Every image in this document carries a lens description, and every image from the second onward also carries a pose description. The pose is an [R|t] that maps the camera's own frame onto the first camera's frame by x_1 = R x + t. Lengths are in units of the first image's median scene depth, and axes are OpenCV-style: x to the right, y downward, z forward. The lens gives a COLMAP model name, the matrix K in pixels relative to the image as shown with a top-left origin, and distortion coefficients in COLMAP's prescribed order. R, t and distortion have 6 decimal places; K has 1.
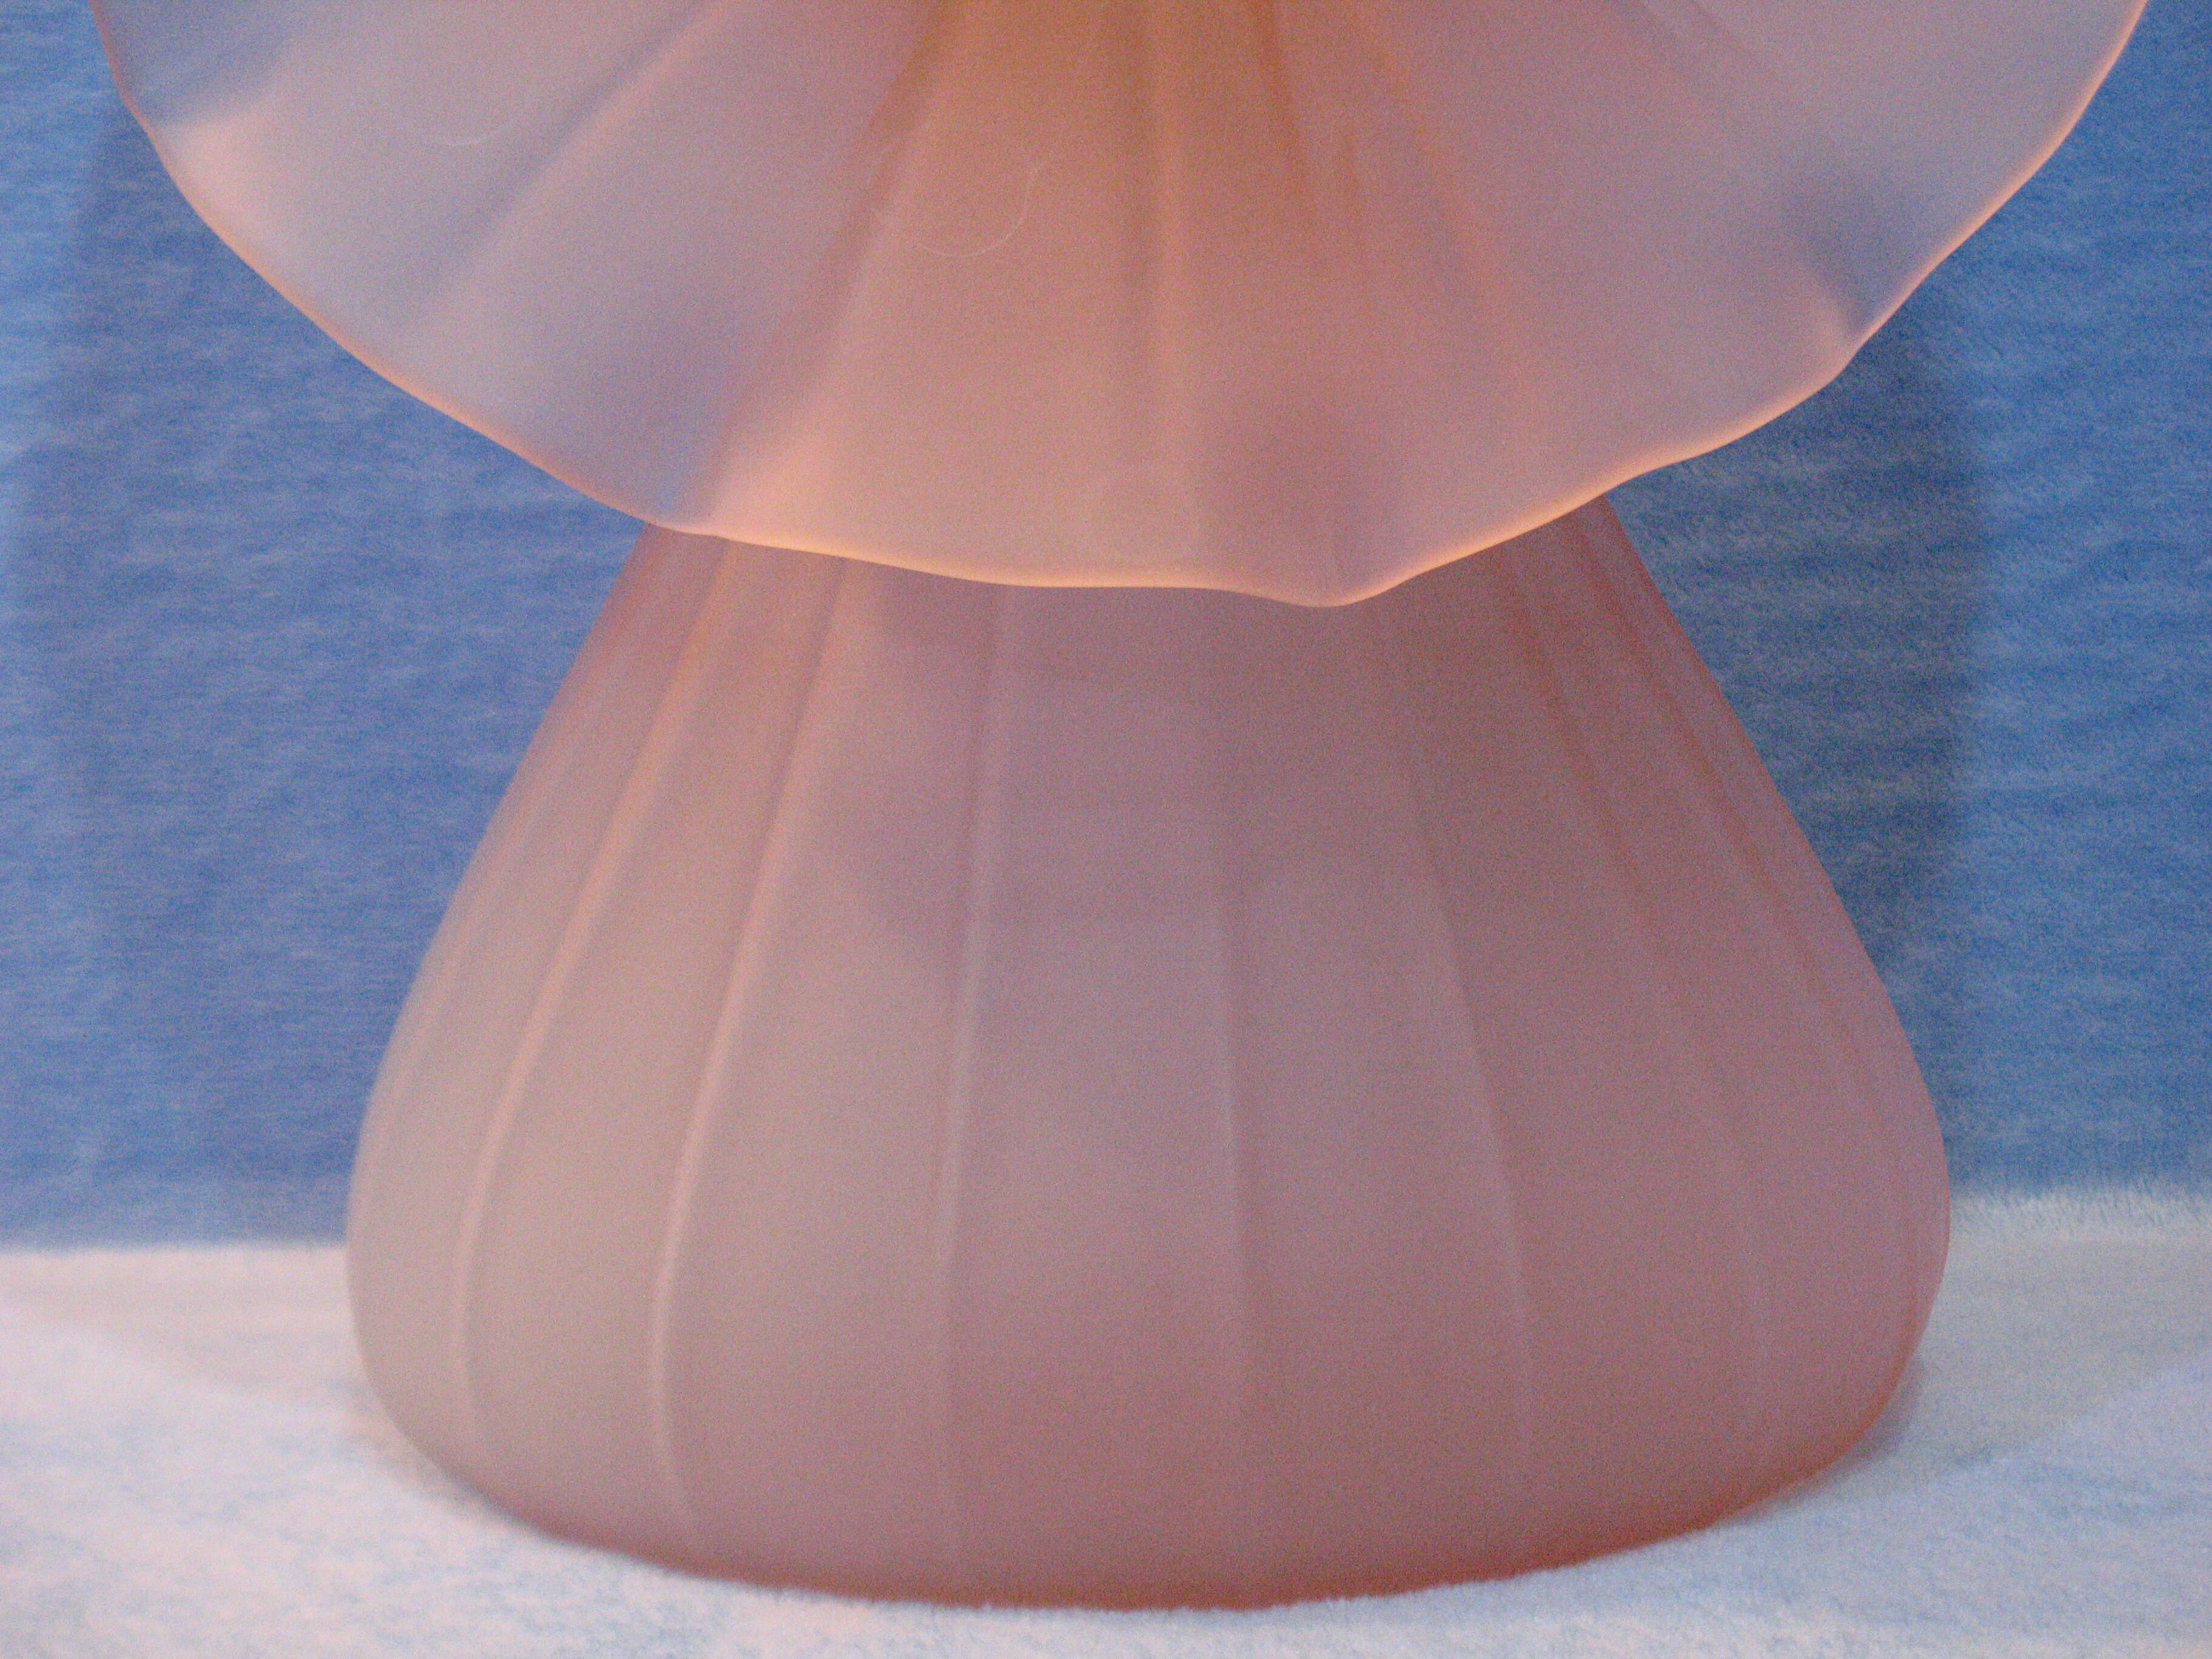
lens RADIAL K [[6685.2, 0, 1106.9], [0, 6685.2, 870.2], [0, 0, 1]] dist [0.060412, 0.000000]
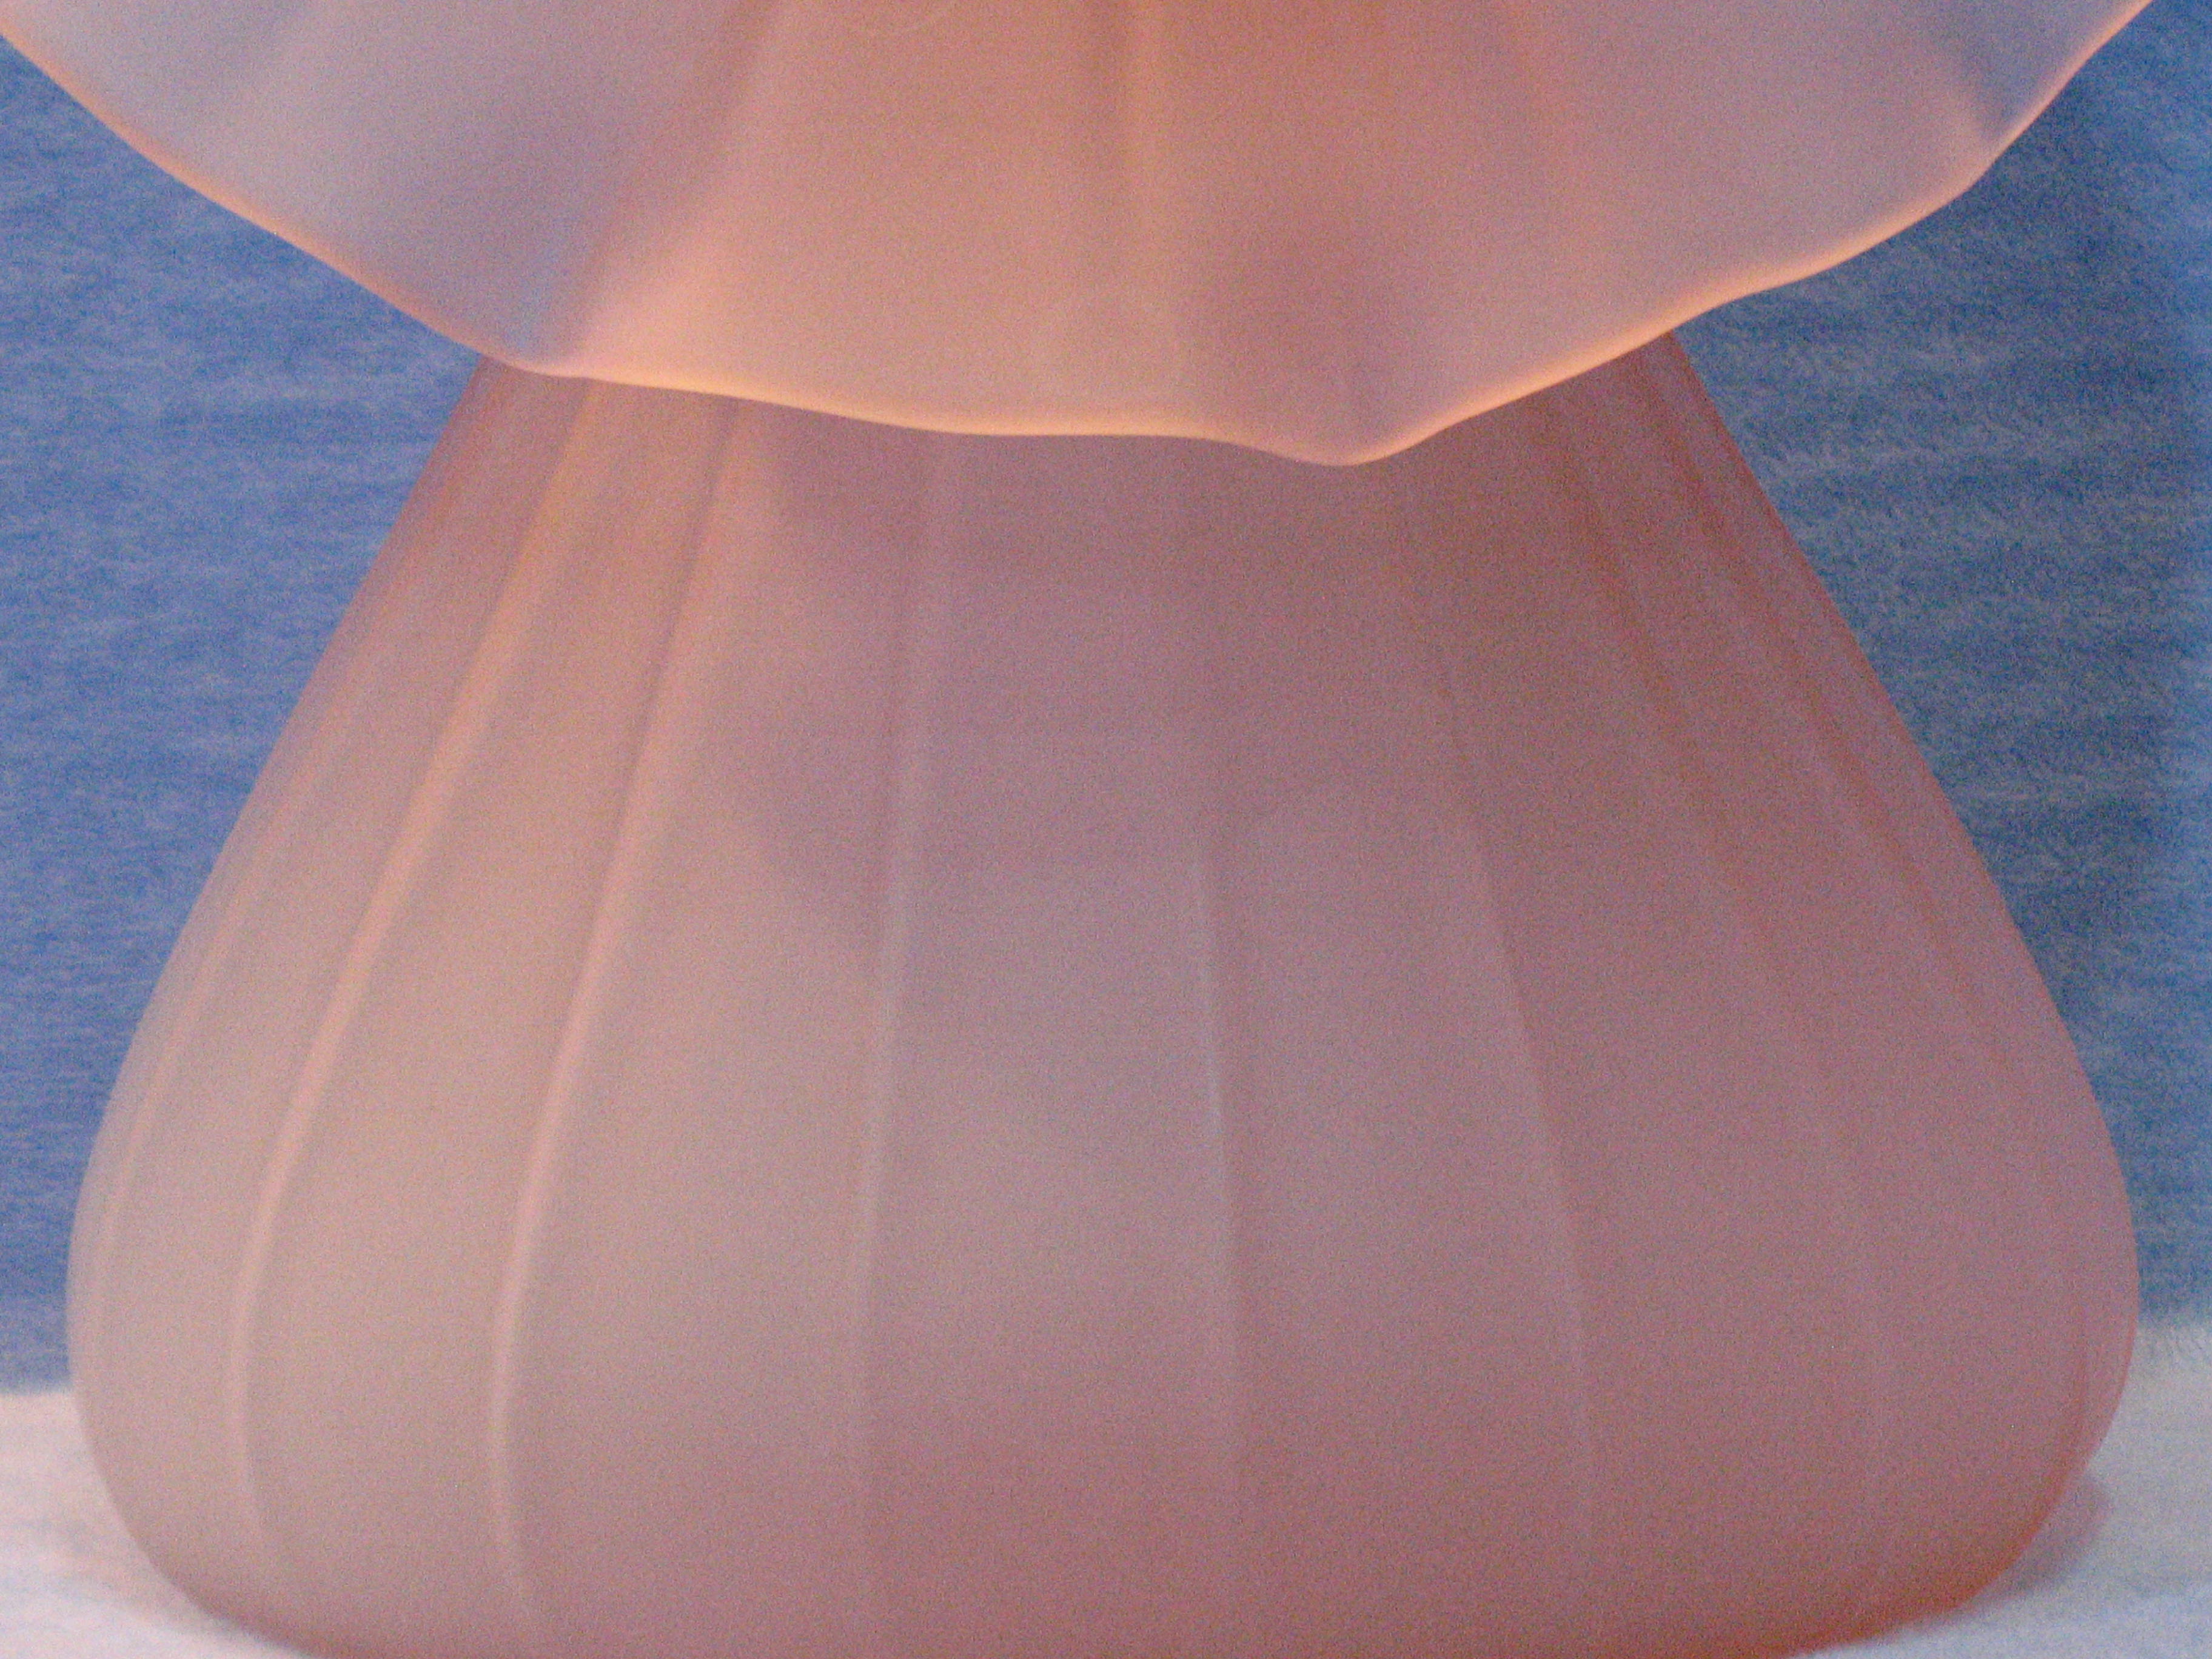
lens RADIAL K [[12155.3, 0, 1128.6], [0, 12155.3, 838.8], [0, 0, 1]] dist [0.390028, 0.000000]
pose [[0.999832, 0.002375, 0.018196, -0.017887], [-0.001507, 0.998866, -0.047592, 0.070950], [-0.018288, 0.047556, 0.998701, -0.440099]]
